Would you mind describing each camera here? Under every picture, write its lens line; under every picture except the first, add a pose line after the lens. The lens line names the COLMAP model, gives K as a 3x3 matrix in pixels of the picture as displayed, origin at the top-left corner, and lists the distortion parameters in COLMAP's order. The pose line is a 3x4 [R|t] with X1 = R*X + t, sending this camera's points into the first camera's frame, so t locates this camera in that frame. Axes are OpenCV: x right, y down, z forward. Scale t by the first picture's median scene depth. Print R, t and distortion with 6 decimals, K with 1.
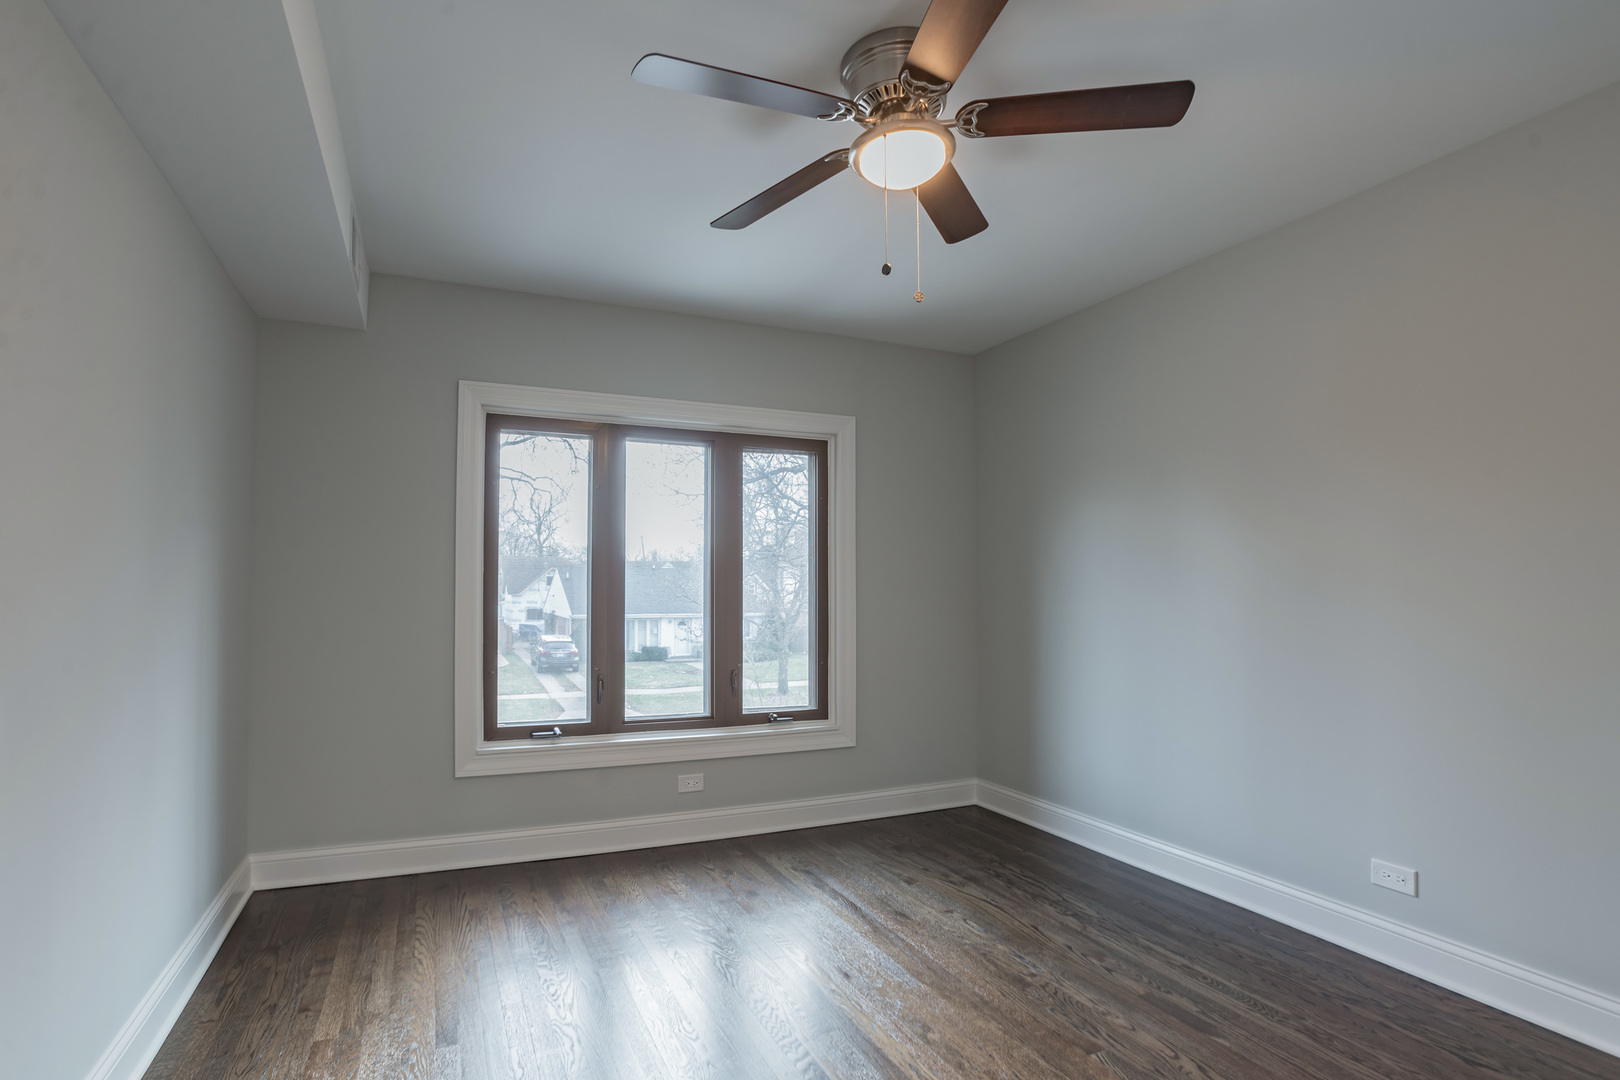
lens RADIAL K [[822.8, 0, 810.0], [0, 822.8, 540.0], [0, 0, 1]] dist [-0.001628, -0.000142]
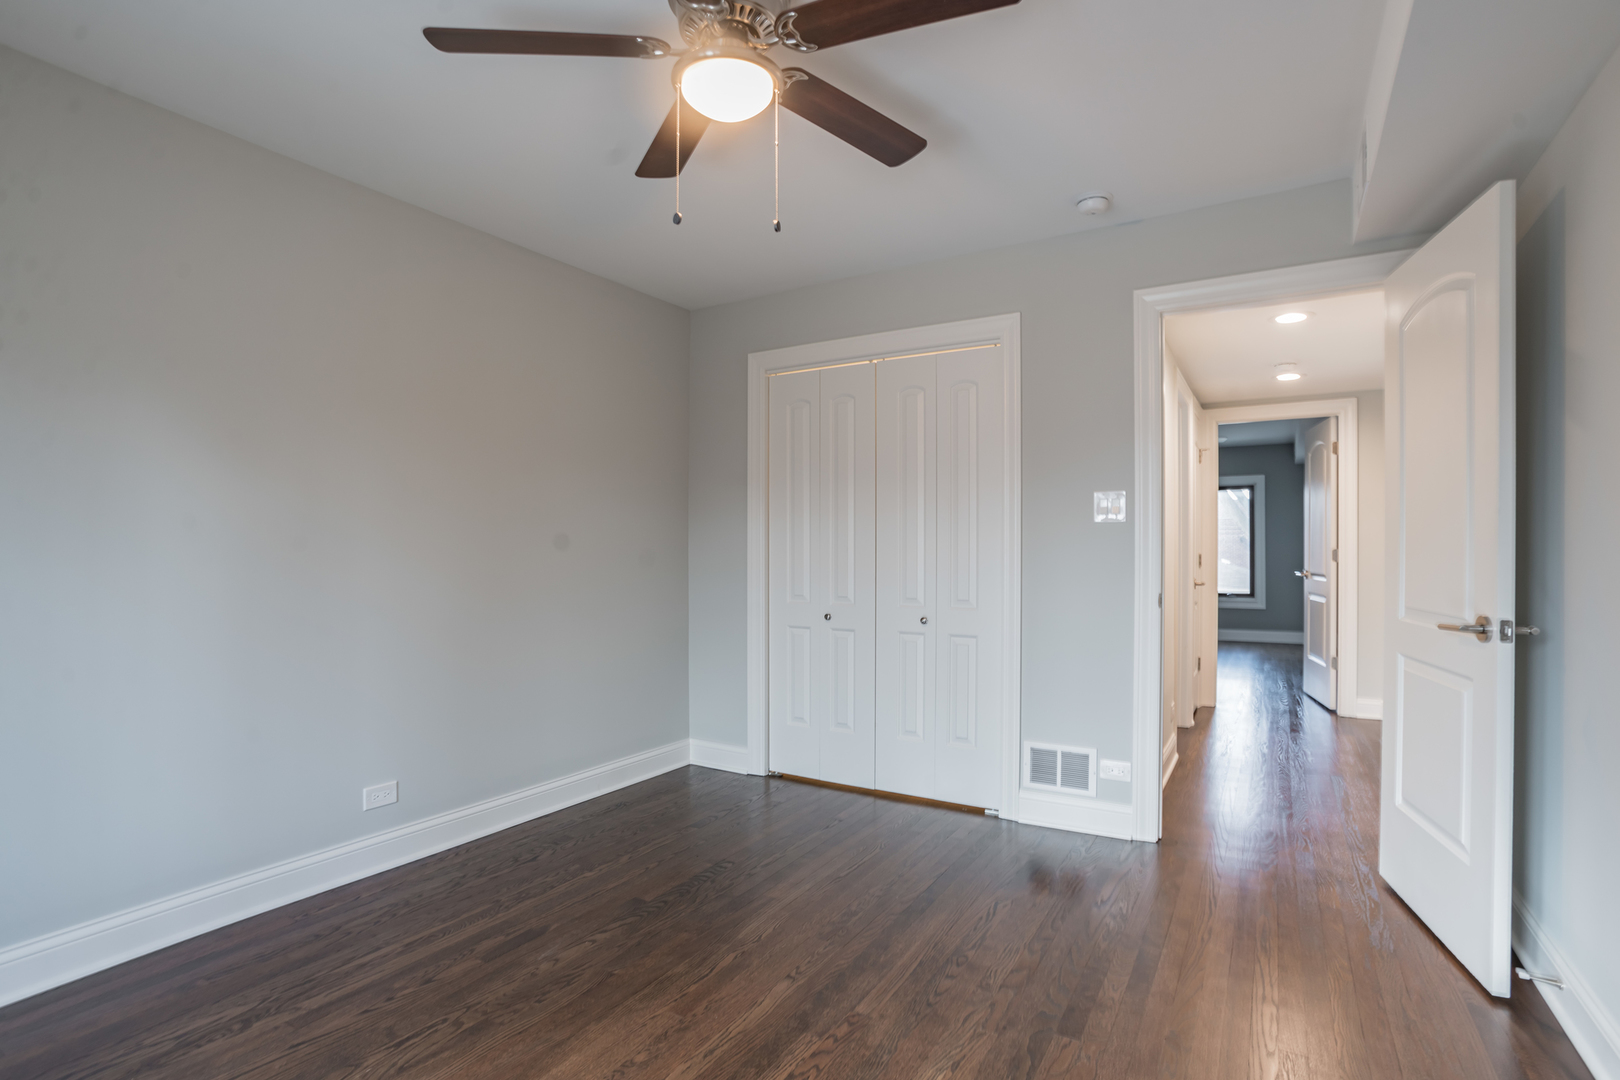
lens RADIAL K [[822.8, 0, 810.0], [0, 822.8, 540.0], [0, 0, 1]] dist [-0.001628, -0.000142]
pose [[-0.538333, 0.003916, 0.842723, -0.585324], [-0.039869, 0.998751, -0.030109, 0.074972], [-0.841789, -0.049807, -0.537504, 1.171906]]
